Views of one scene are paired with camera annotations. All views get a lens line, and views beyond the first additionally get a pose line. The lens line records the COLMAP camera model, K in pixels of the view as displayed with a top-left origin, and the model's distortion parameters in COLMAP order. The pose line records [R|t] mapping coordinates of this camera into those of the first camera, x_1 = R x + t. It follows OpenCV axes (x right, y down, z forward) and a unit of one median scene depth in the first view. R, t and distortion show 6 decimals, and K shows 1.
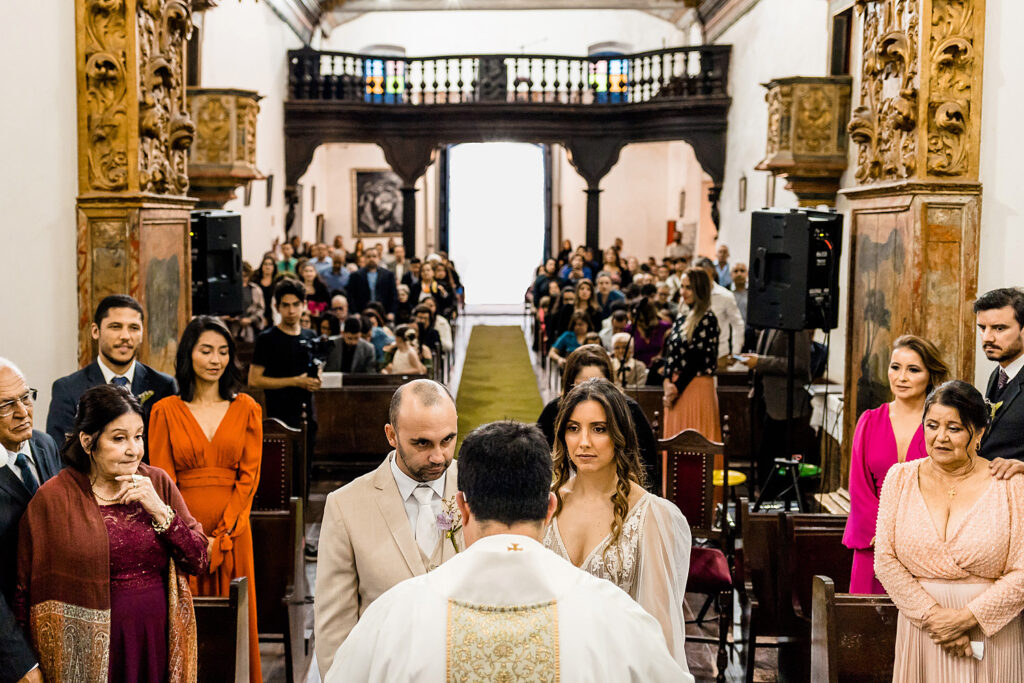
lens RADIAL K [[1227.9, 0, 490.0], [0, 1227.9, 369.8], [0, 0, 1]] dist [0.016638, -0.023926]
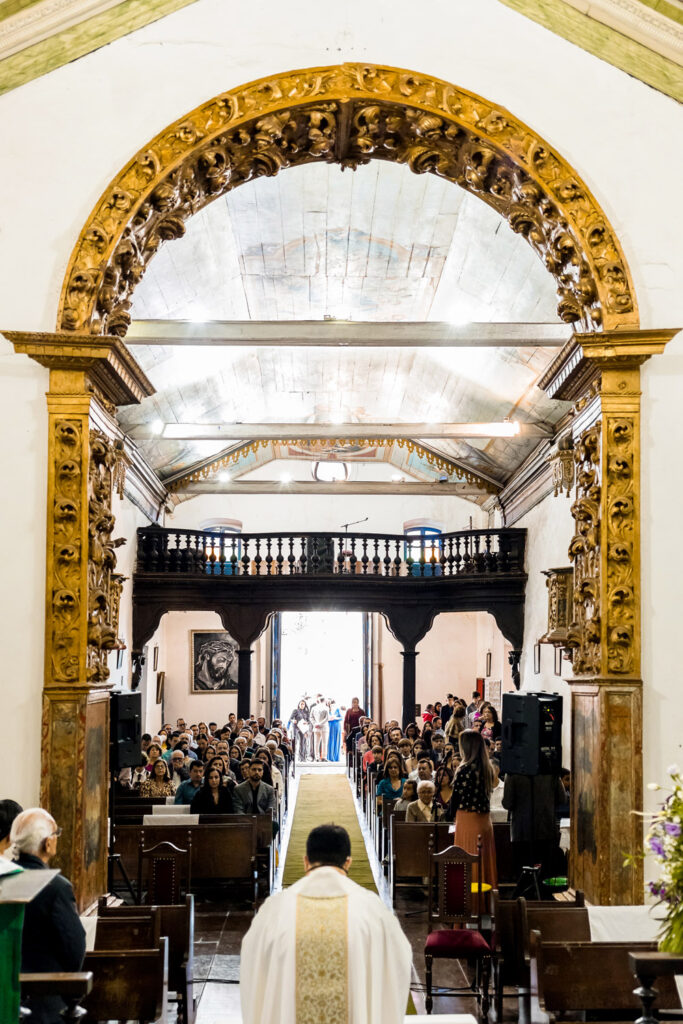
lens RADIAL K [[1236.3, 0, 375.7], [0, 1236.3, 567.2], [0, 0, 1]] dist [0.024181, -0.002775]
pose [[0.998775, 0.003104, 0.049394, -0.012304], [0.006921, 0.979465, -0.201496, 0.020637], [-0.049006, 0.201591, 0.978243, -0.485632]]
